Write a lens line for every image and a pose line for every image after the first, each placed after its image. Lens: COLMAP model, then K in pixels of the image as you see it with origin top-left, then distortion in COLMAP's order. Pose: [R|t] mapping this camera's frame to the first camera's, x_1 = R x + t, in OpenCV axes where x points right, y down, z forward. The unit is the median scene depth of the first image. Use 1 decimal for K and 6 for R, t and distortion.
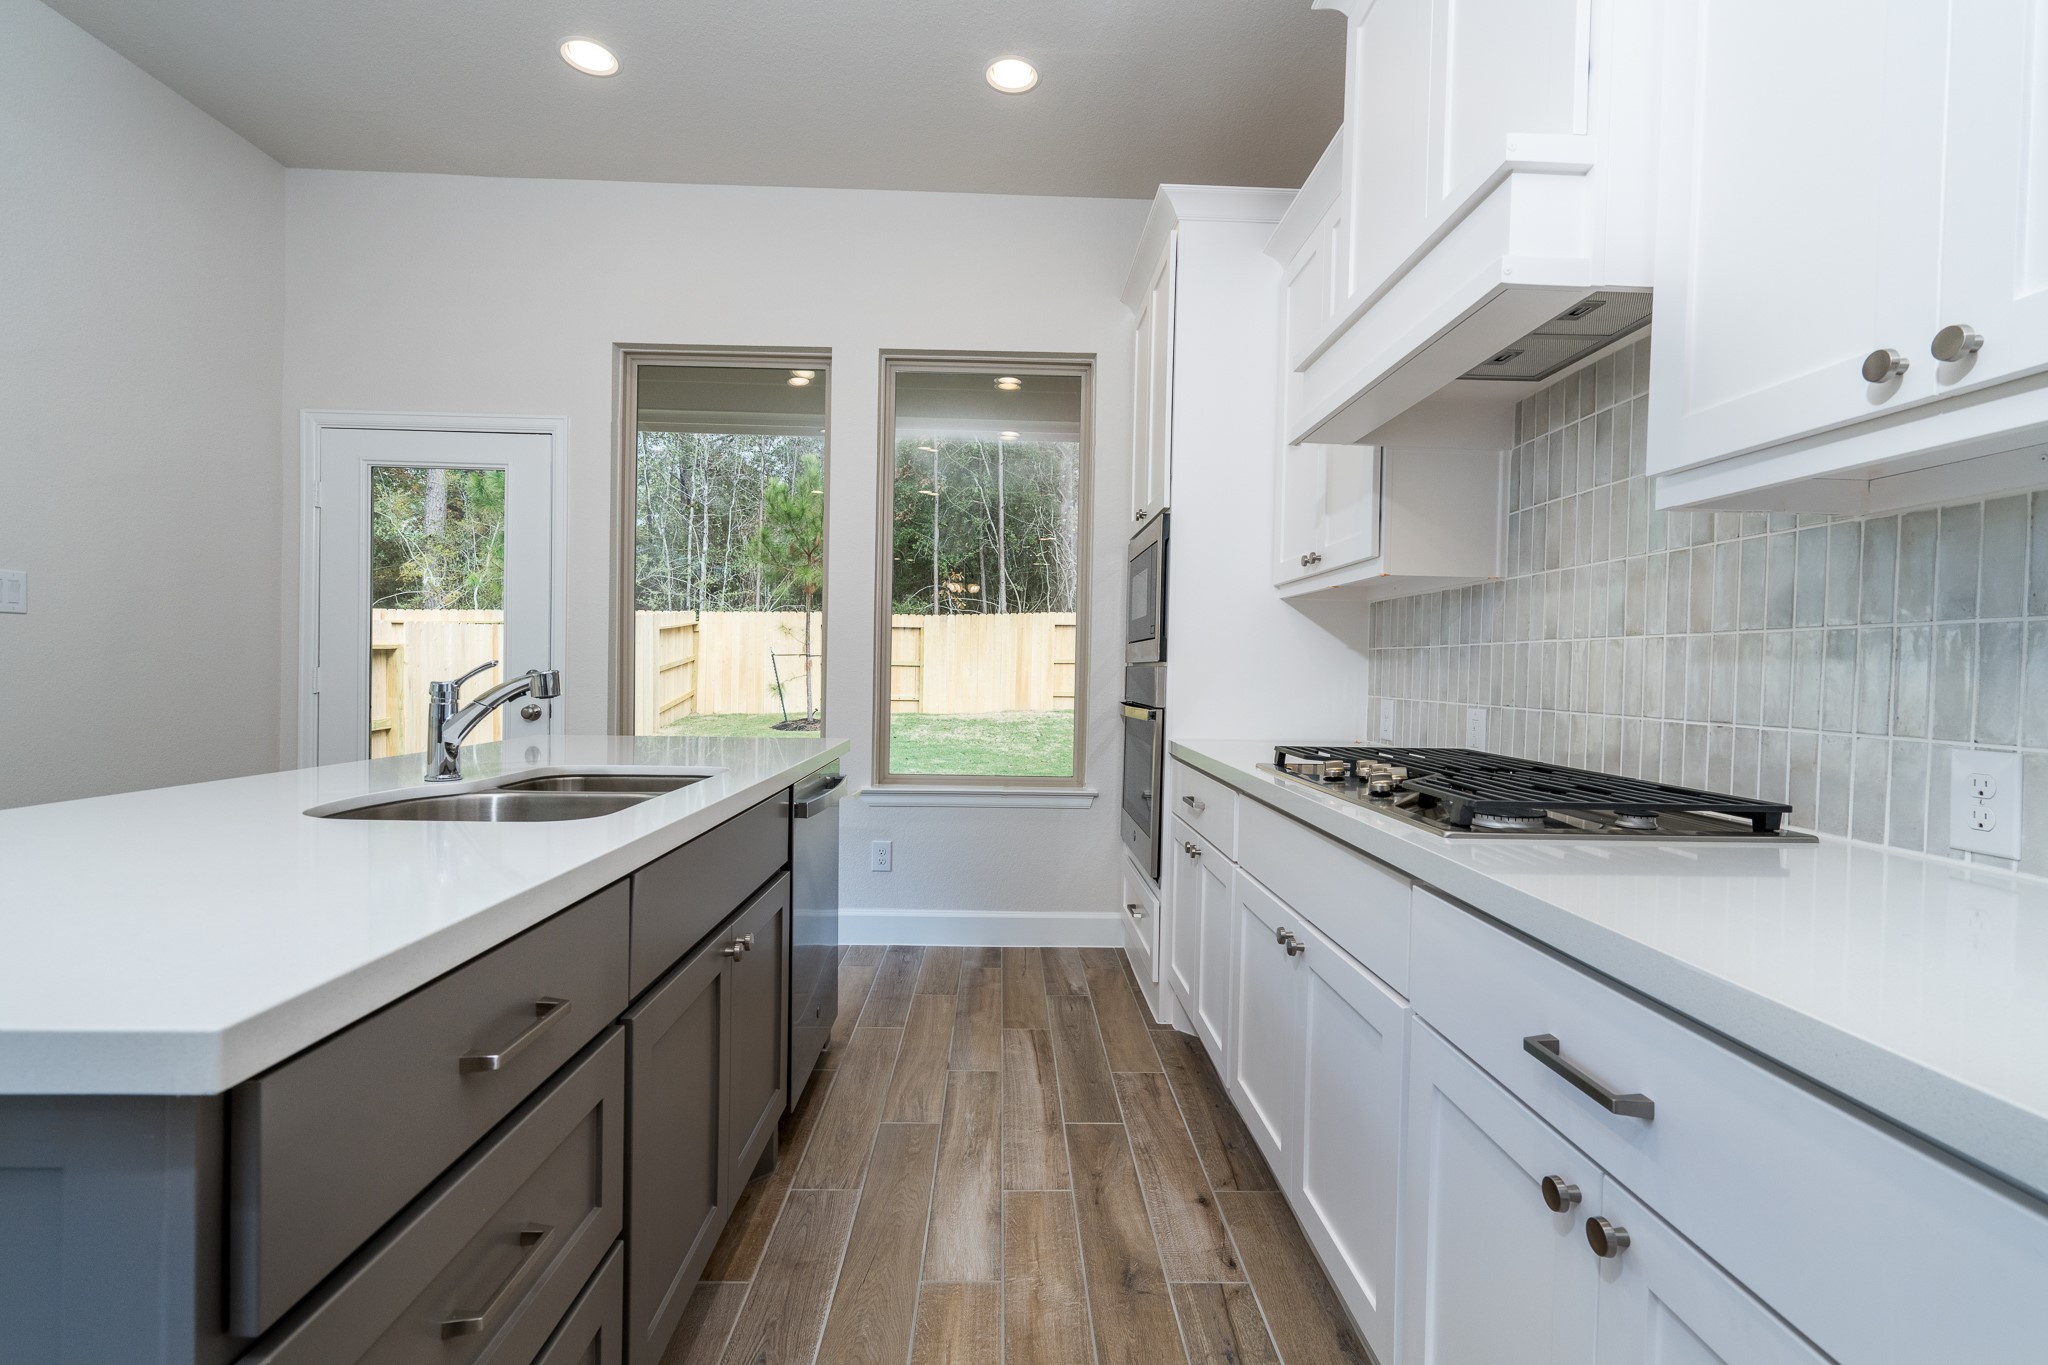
lens RADIAL K [[930.4, 0, 1024.0], [0, 930.4, 682.5], [0, 0, 1]] dist [-0.000533, 0.000727]
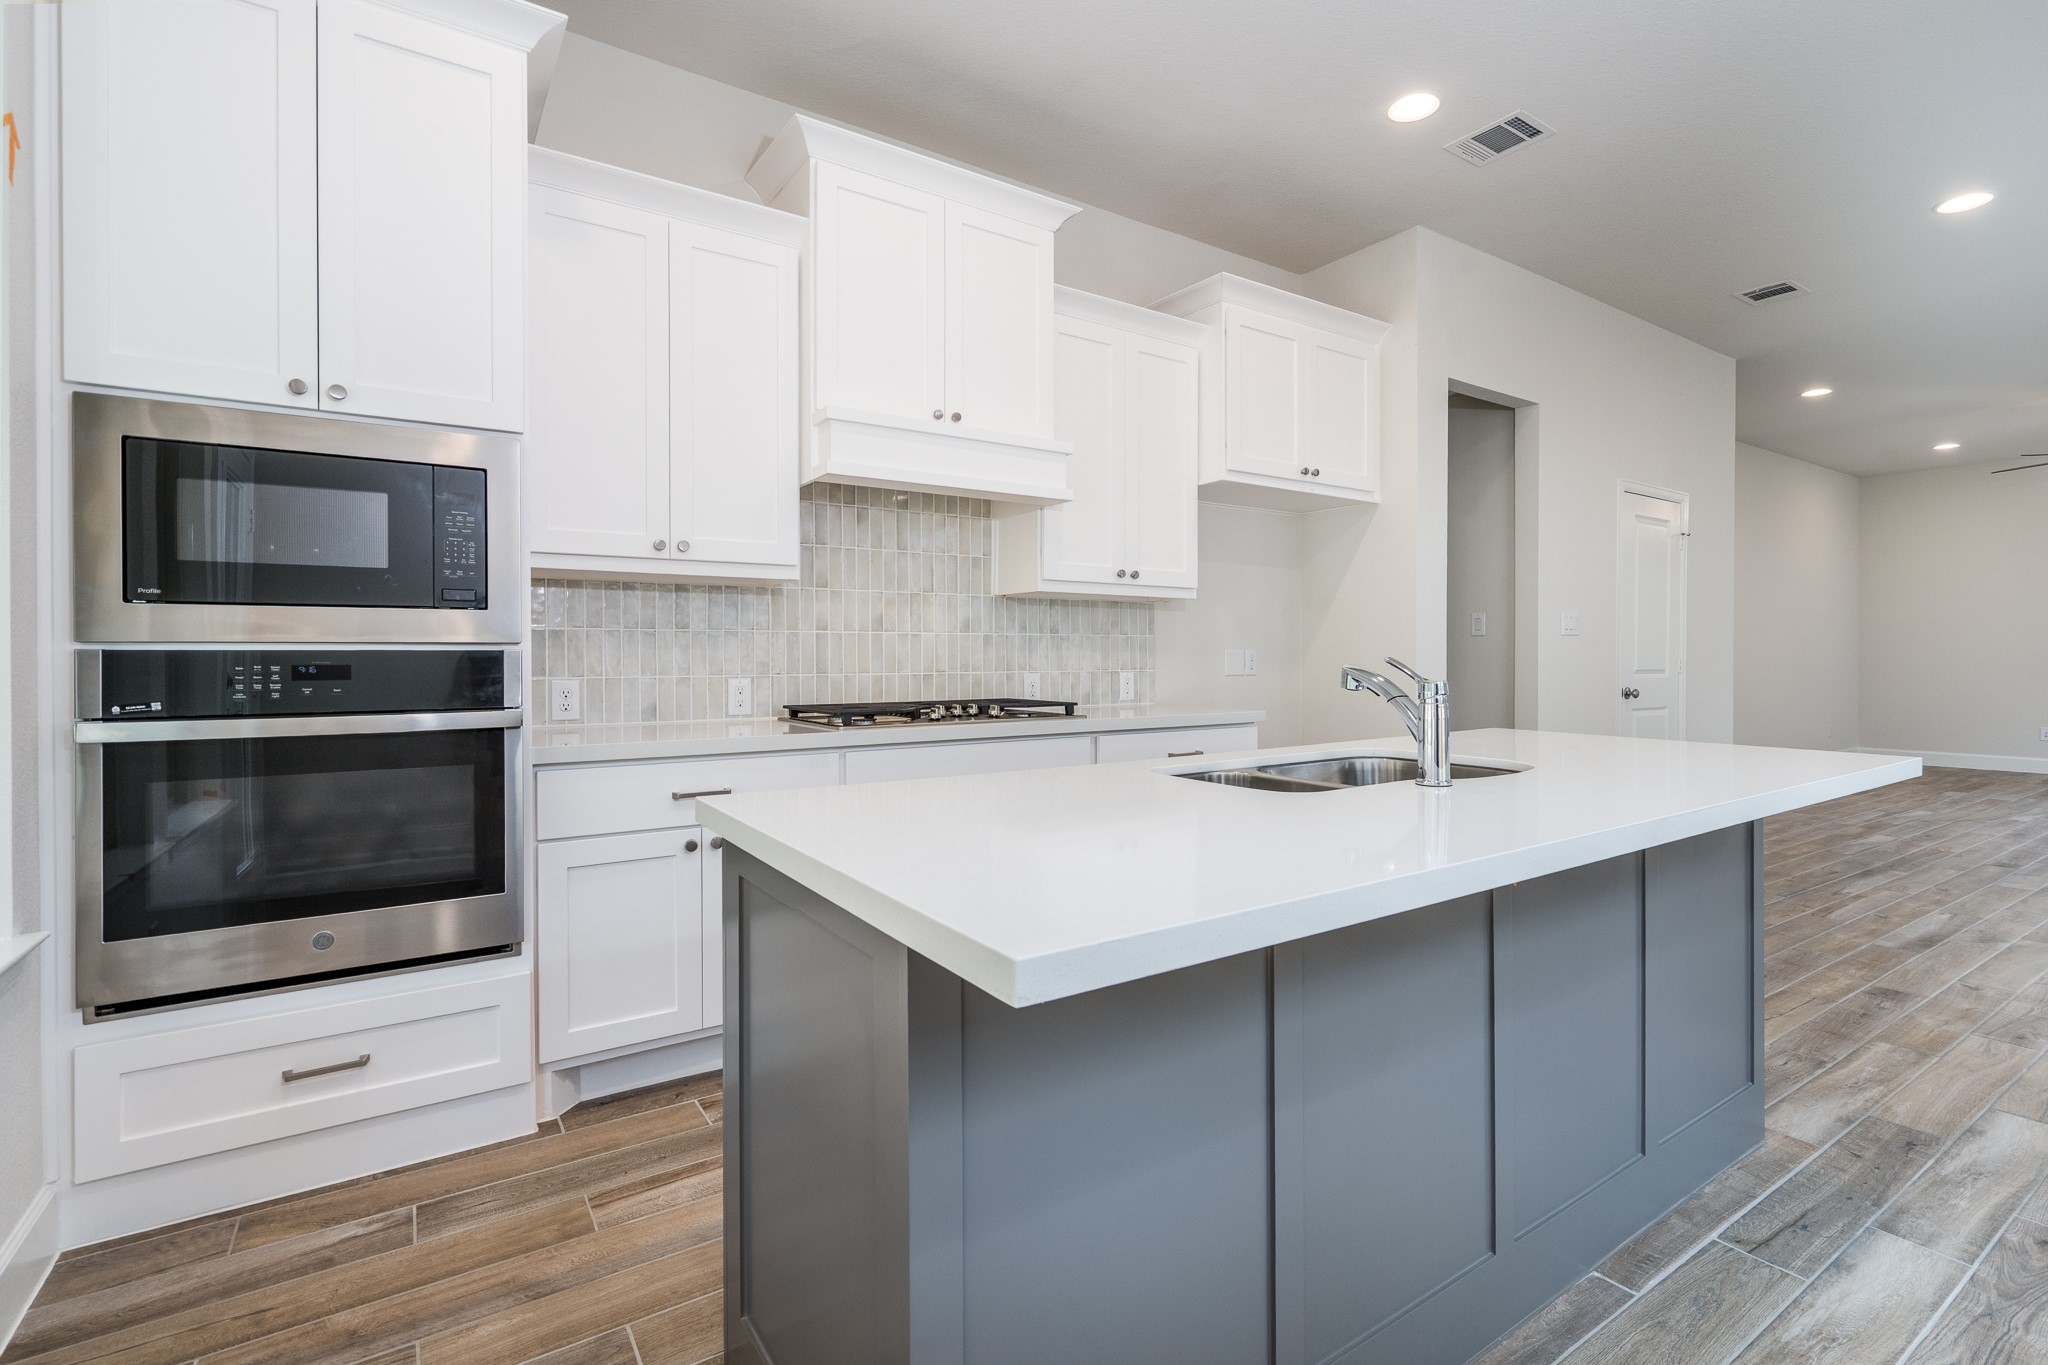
lens RADIAL K [[942.9, 0, 1021.8], [0, 942.9, 673.3], [0, 0, 1]] dist [-0.000806, 0.000765]
pose [[-0.528512, -0.044490, 0.847759, -0.713541], [0.000814, 0.998599, 0.052914, -0.041041], [-0.848926, 0.028656, -0.527735, 1.099753]]
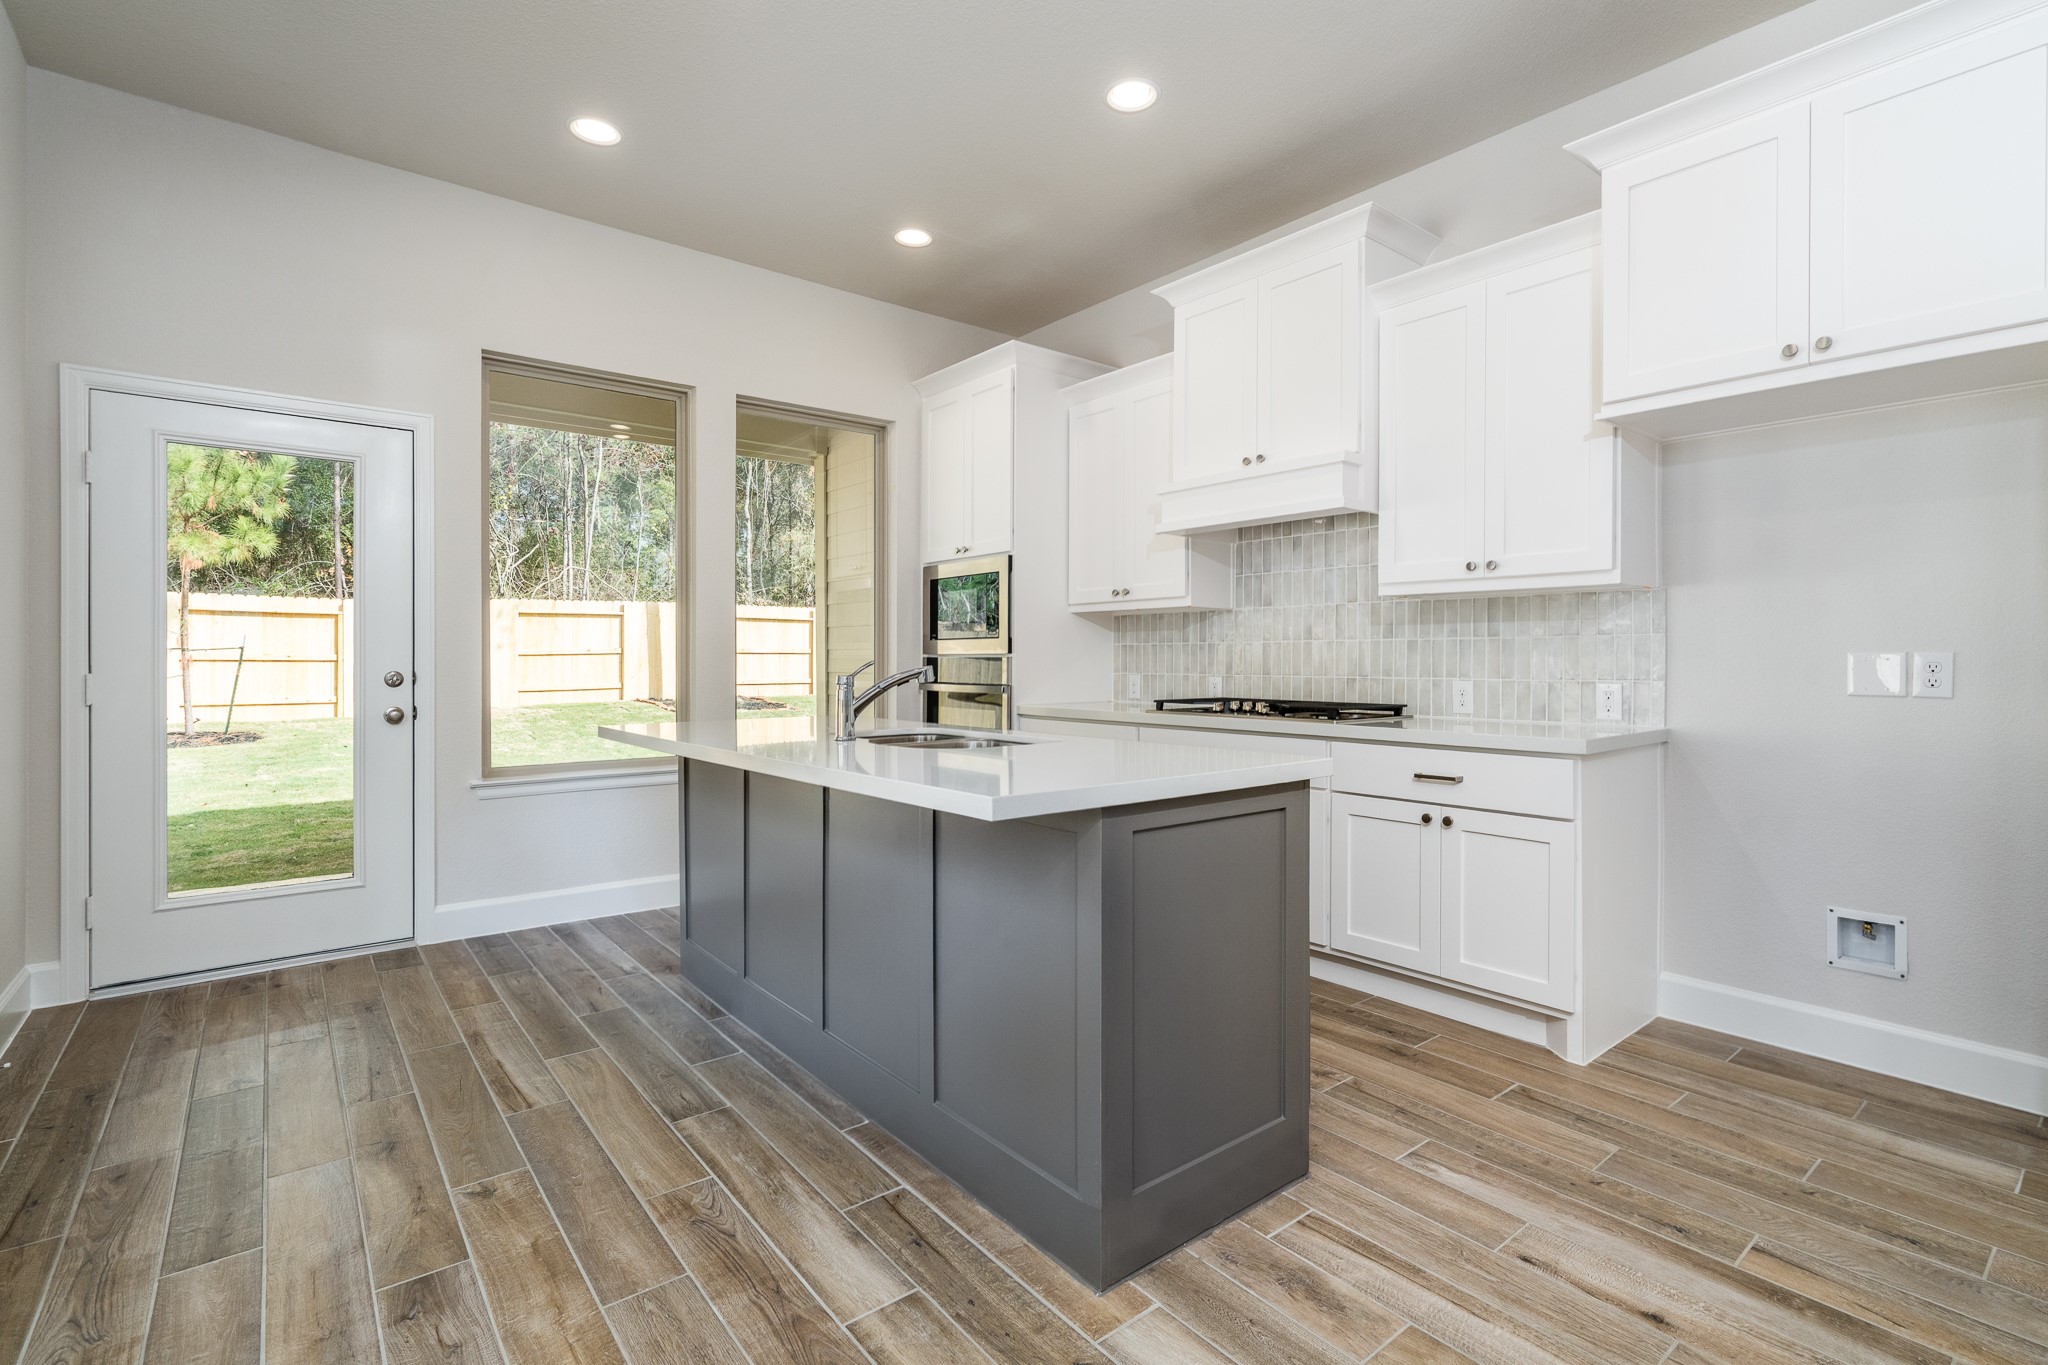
lens RADIAL K [[942.9, 0, 1021.8], [0, 942.9, 673.3], [0, 0, 1]] dist [-0.000806, 0.000765]
pose [[0.800733, -0.026529, 0.598433, -0.773867], [0.024205, 0.999636, 0.011928, -0.008792], [-0.598532, 0.004934, 0.801084, -0.241817]]
